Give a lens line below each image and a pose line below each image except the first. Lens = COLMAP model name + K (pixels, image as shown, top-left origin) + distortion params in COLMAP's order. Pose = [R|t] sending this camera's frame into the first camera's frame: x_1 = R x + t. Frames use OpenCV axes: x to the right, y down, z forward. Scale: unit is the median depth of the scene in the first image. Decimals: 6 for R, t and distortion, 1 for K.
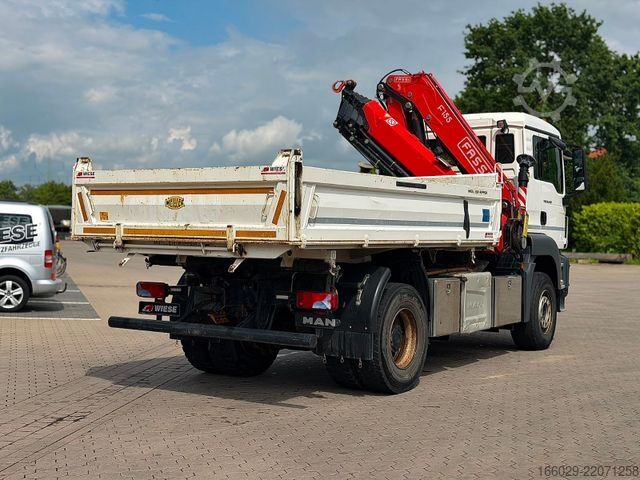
lens RADIAL K [[886.6, 0, 320.0], [0, 886.6, 240.0], [0, 0, 1]] dist [0.153235, -0.020937]
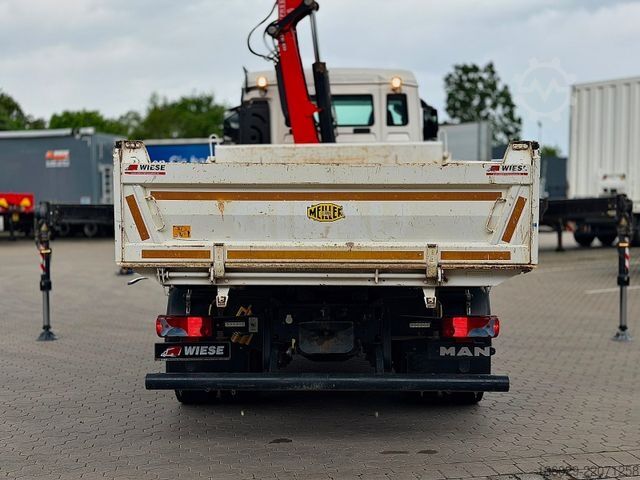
lens RADIAL K [[886.6, 0, 320.0], [0, 886.6, 240.0], [0, 0, 1]] dist [0.153235, -0.020937]
pose [[0.848356, -0.064689, 0.525459, -0.531076], [0.019531, 0.995655, 0.091042, -0.083349], [-0.529066, -0.066973, 0.845934, 0.412302]]
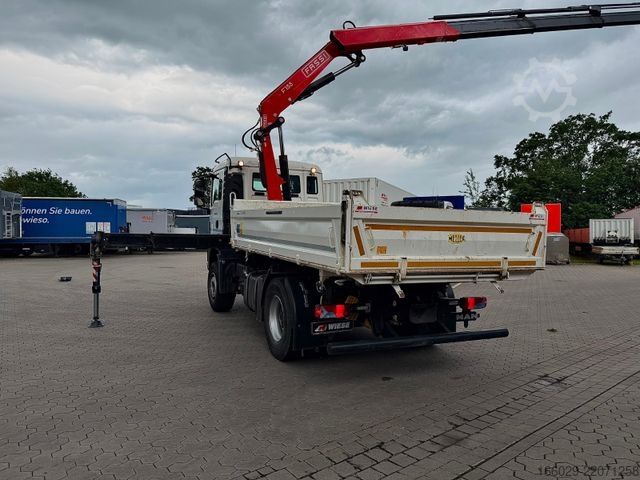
lens RADIAL K [[446.3, 0, 320.0], [0, 446.3, 240.0], [0, 0, 1]] dist [0.054817, -0.001942]
pose [[0.531209, -0.036682, 0.846446, -0.755852], [-0.015157, 0.998491, 0.052783, -0.068294], [-0.847105, -0.040869, 0.529851, 0.836453]]
